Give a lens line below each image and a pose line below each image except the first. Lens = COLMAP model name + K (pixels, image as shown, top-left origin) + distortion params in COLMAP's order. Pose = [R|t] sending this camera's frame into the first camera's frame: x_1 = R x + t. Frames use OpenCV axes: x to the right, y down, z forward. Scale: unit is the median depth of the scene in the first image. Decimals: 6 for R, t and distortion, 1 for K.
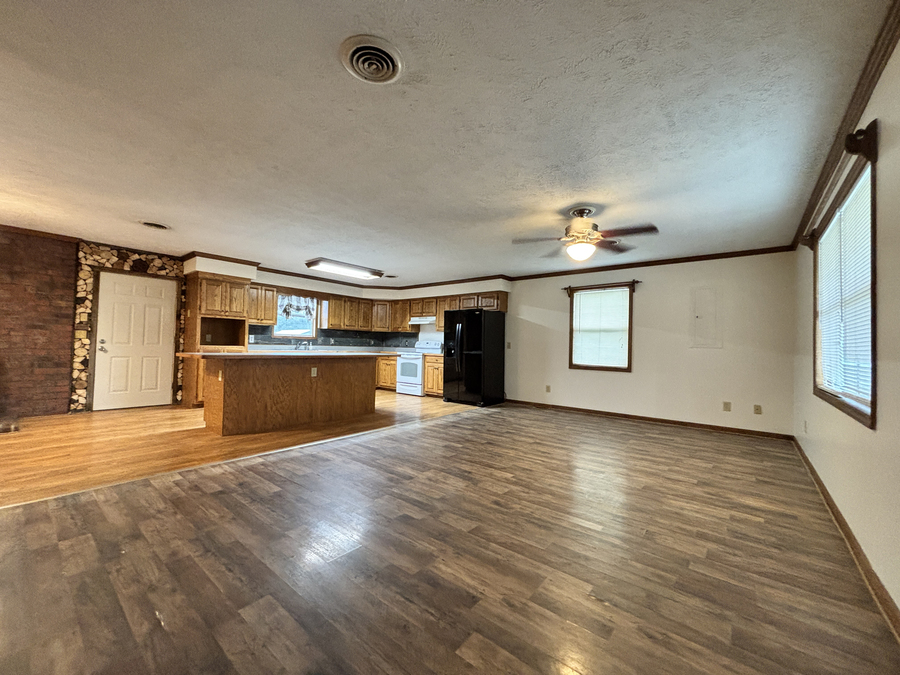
lens RADIAL K [[362.7, 0, 450.5], [0, 362.7, 337.0], [0, 0, 1]] dist [0.001770, -0.000202]
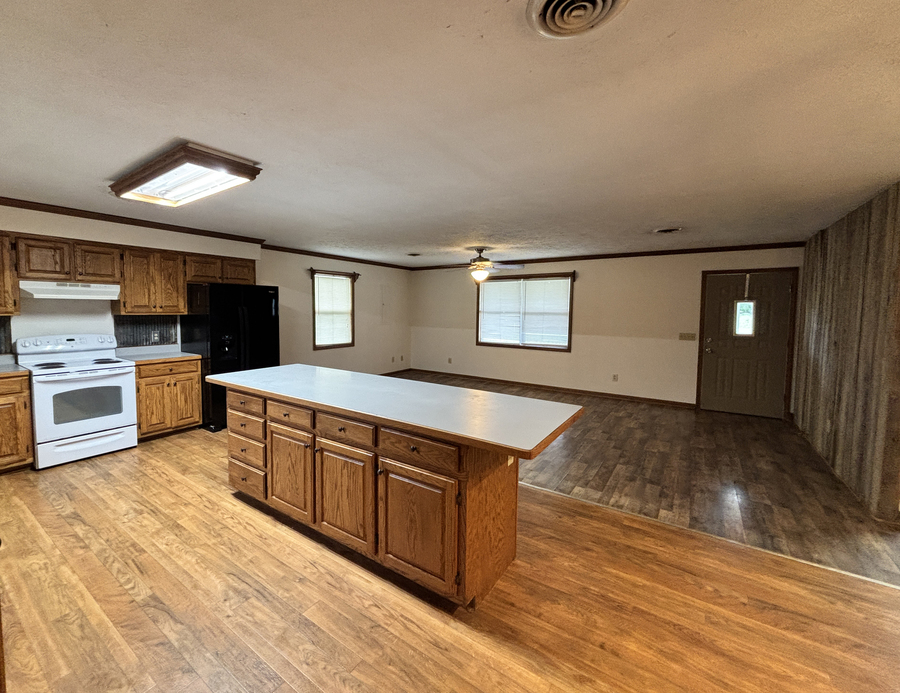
lens RADIAL K [[385.4, 0, 421.0], [0, 385.4, 332.0], [0, 0, 1]] dist [0.001638, -0.000123]
pose [[-0.062676, -0.087982, 0.994148, -0.912006], [-0.038607, 0.995575, 0.085674, -0.081830], [-0.997287, -0.033011, -0.065796, 0.933456]]
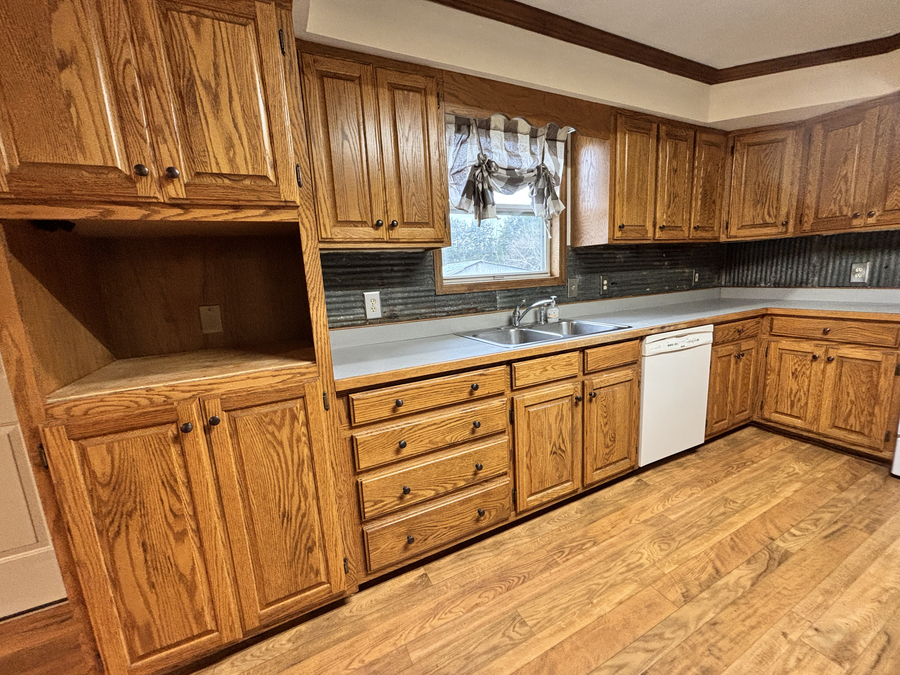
lens RADIAL K [[362.7, 0, 452.1], [0, 362.7, 335.9], [0, 0, 1]] dist [0.001770, -0.000202]
pose [[0.910040, -0.001595, -0.414518, -0.500475], [0.083944, 0.979982, 0.180521, -0.021042], [0.405933, -0.199078, 0.891957, 1.025727]]
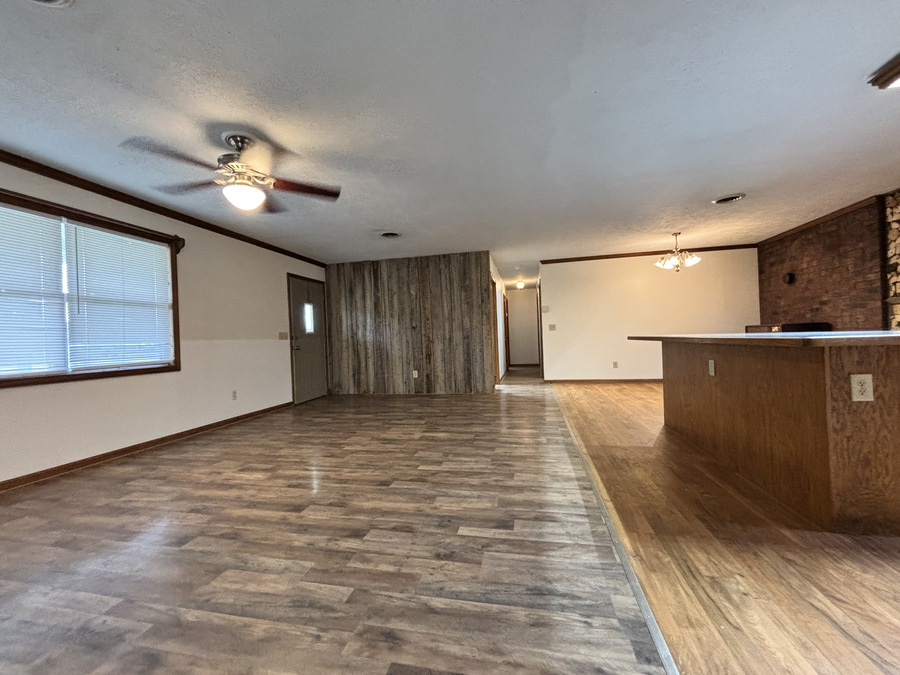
lens RADIAL K [[362.7, 0, 450.1], [0, 362.7, 335.2], [0, 0, 1]] dist [0.001770, -0.000202]
pose [[-0.893638, 0.003804, -0.448773, 0.219389], [0.026404, 0.998678, -0.044112, 0.058099], [0.448011, -0.051269, -0.892557, 1.249994]]
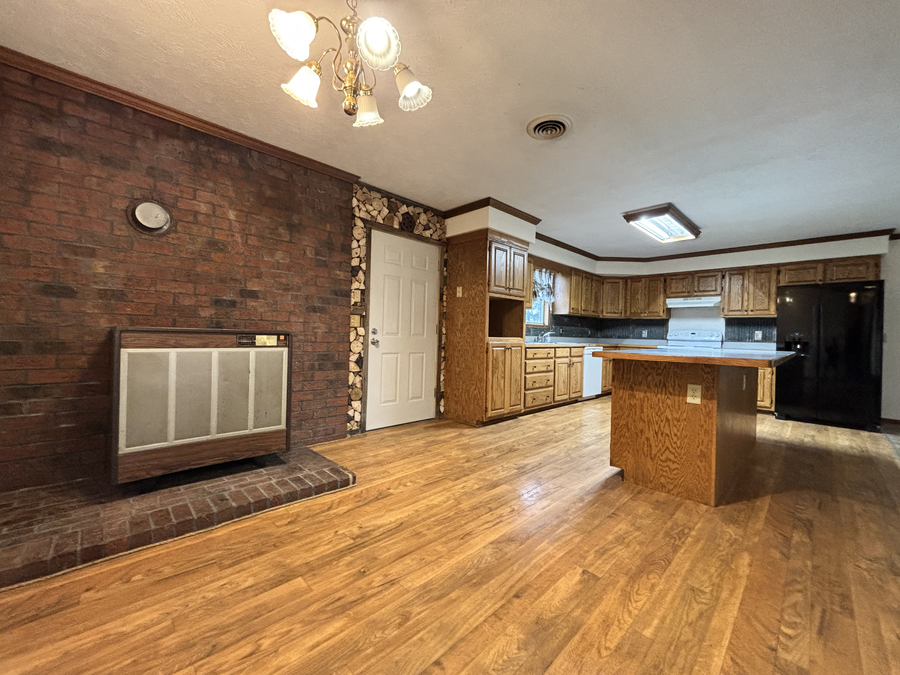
lens RADIAL K [[362.7, 0, 451.8], [0, 362.7, 337.3], [0, 0, 1]] dist [0.001770, -0.000202]
pose [[0.994335, 0.002811, -0.106257, -0.752214], [0.000455, 0.999528, 0.030701, 0.002868], [0.106293, -0.030576, 0.993865, 0.335974]]
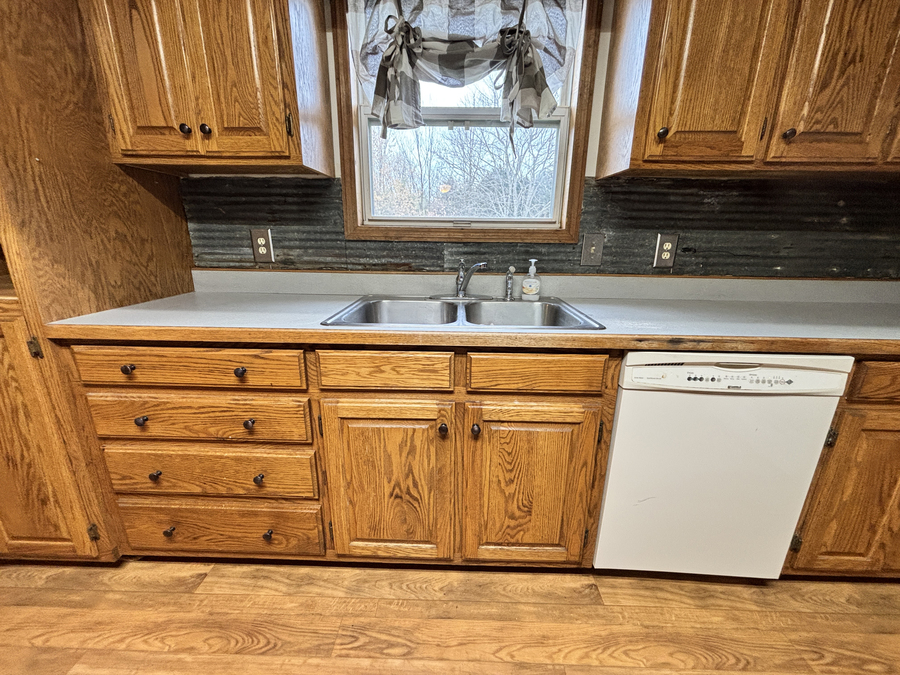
lens RADIAL K [[362.7, 0, 449.2], [0, 362.7, 335.1], [0, 0, 1]] dist [0.001770, -0.000202]
pose [[0.616825, 0.199272, -0.761458, -0.385562], [0.021097, 0.962888, 0.269075, 0.002003], [0.786817, -0.182037, 0.589729, 1.258434]]
